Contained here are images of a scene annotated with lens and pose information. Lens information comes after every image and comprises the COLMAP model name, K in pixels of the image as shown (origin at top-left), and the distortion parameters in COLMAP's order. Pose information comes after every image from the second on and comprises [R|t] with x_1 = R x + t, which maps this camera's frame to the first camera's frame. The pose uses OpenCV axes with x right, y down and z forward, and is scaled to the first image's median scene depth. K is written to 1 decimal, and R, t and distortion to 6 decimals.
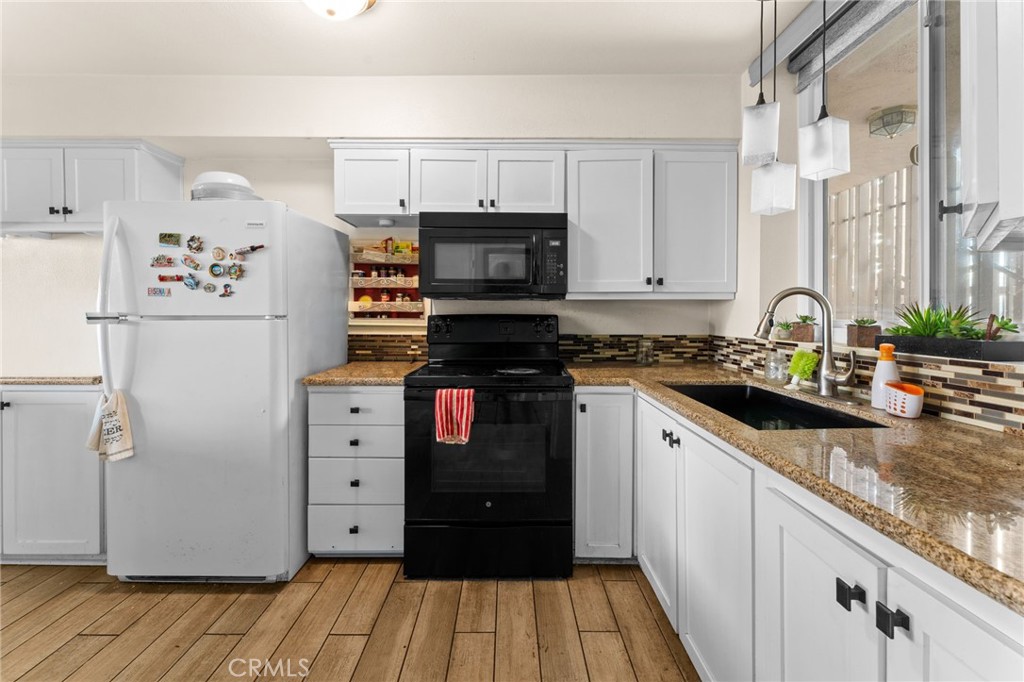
lens RADIAL K [[424.2, 0, 509.2], [0, 424.2, 317.2], [0, 0, 1]] dist [0.001821, 0.000024]
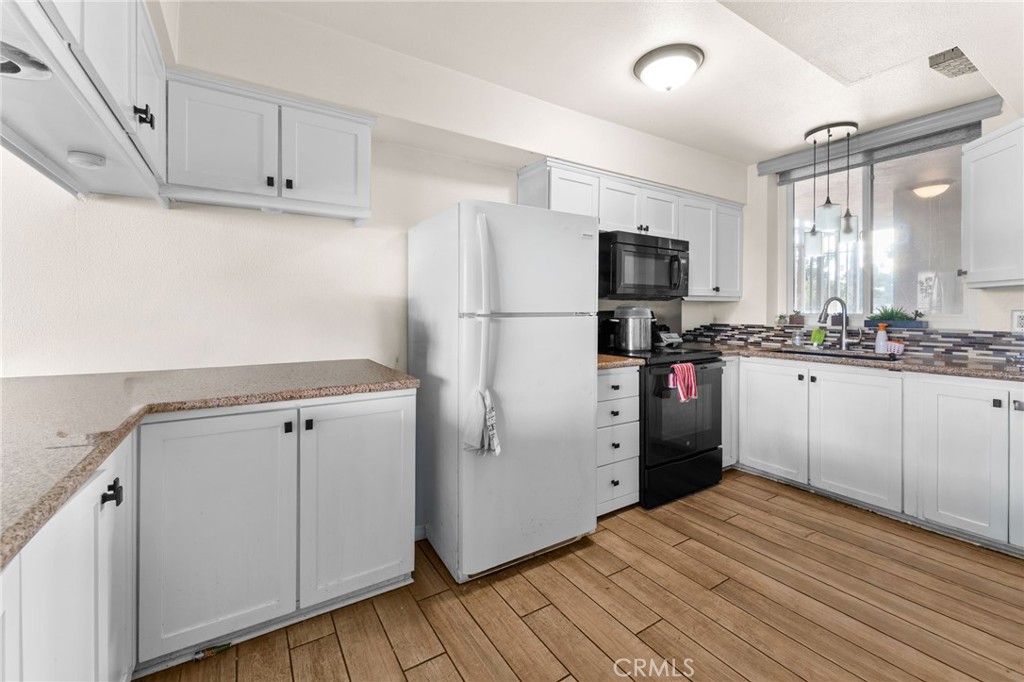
lens RADIAL K [[426.5, 0, 510.3], [0, 426.5, 311.3], [0, 0, 1]] dist [-0.000461, 0.000006]
pose [[0.842744, -0.003055, 0.538305, -1.409678], [0.004810, 0.999987, -0.001855, -0.005712], [-0.538293, 0.004152, 0.842748, 0.110855]]
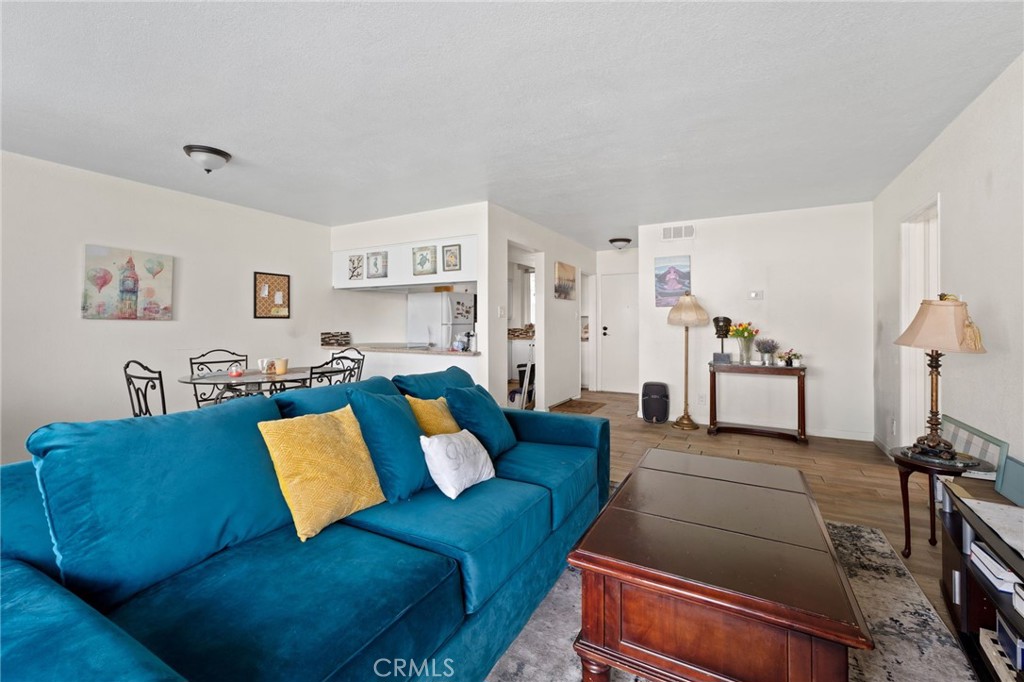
lens RADIAL K [[426.5, 0, 510.3], [0, 426.5, 311.3], [0, 0, 1]] dist [-0.000461, 0.000006]
pose [[0.479910, 0.021166, 0.877062, -3.835782], [0.004937, 0.999628, -0.026826, -0.009941], [-0.877304, 0.017204, 0.479627, -1.180619]]
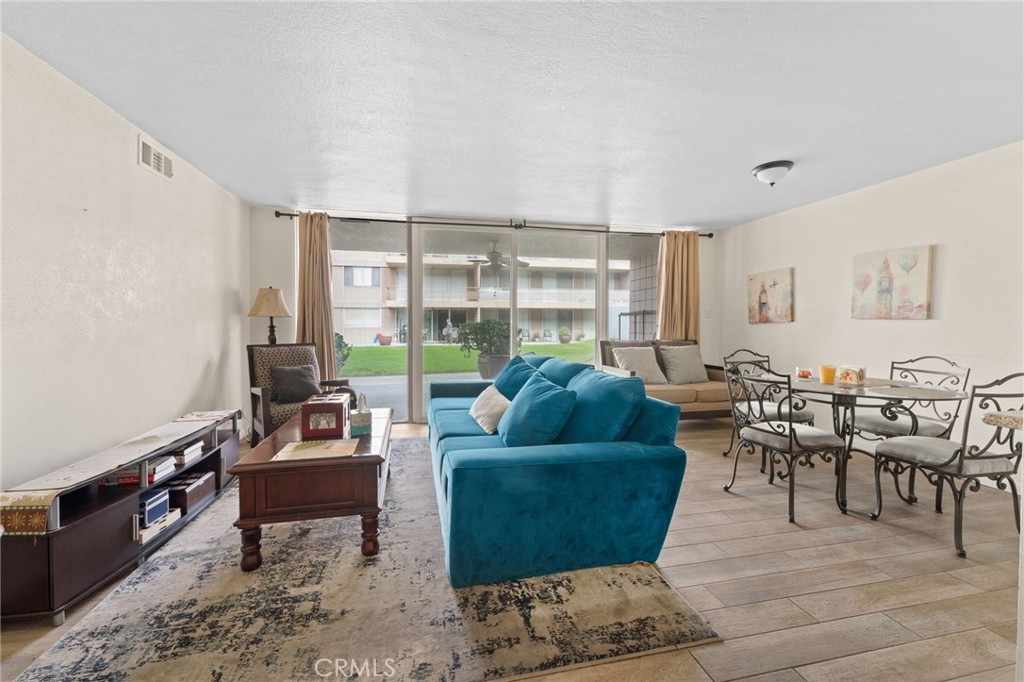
lens RADIAL K [[419.8, 0, 507.3], [0, 419.8, 331.7], [0, 0, 1]] dist [0.000983, 0.000126]
pose [[0.218516, 0.016512, -0.975694, -1.276605], [-0.004346, 0.999863, 0.015948, 0.002757], [0.975824, 0.000755, 0.218558, -0.836749]]
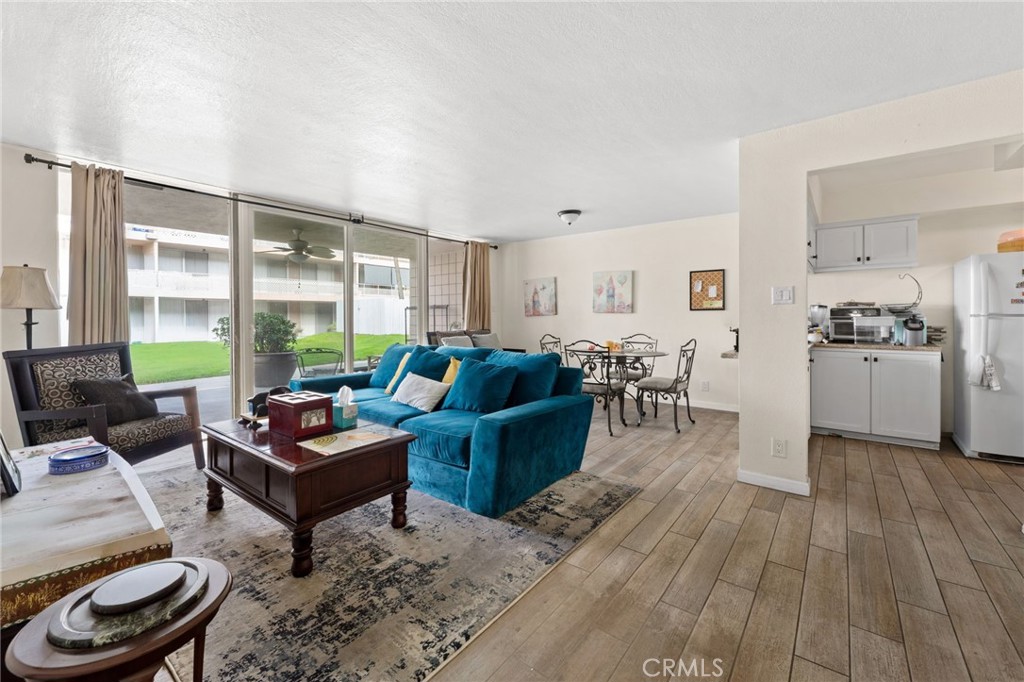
lens RADIAL K [[424.2, 0, 509.2], [0, 424.2, 317.2], [0, 0, 1]] dist [0.001821, 0.000024]
pose [[0.788859, -0.004807, -0.614555, -1.429037], [0.003757, 0.999988, -0.003000, 0.007064], [0.614563, 0.000058, 0.788868, -1.799298]]
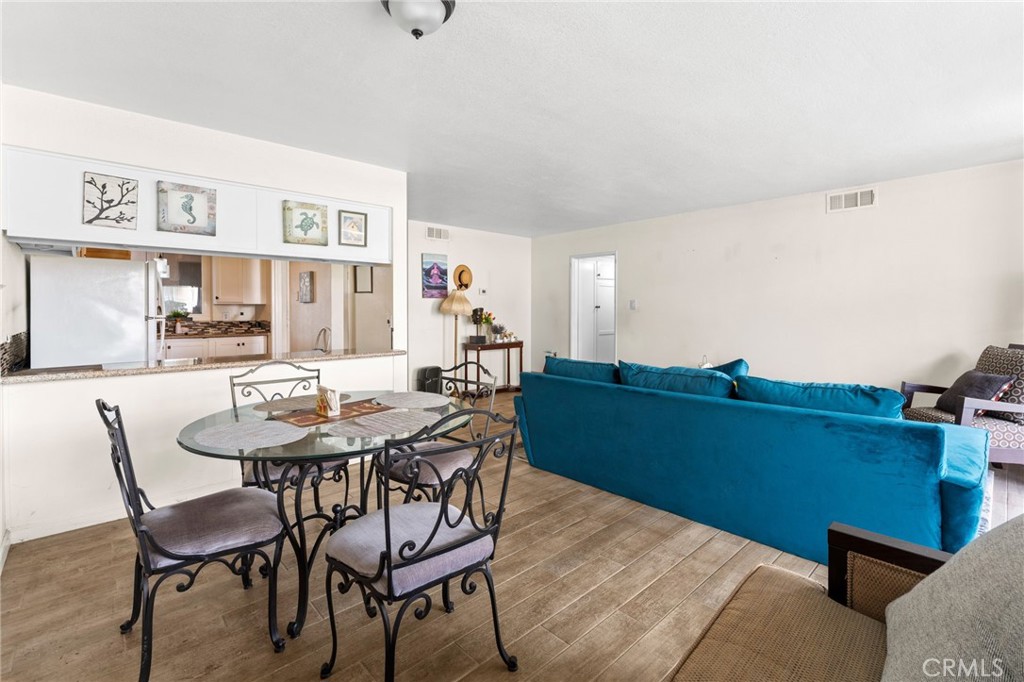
lens RADIAL K [[464.5, 0, 512.6], [0, 464.5, 310.1], [0, 0, 1]] dist [0.000565, -0.000012]
pose [[-0.688819, -0.005815, 0.724910, -3.775842], [0.000665, 0.999962, 0.008653, -0.054395], [-0.724933, 0.006443, -0.688789, 1.313482]]
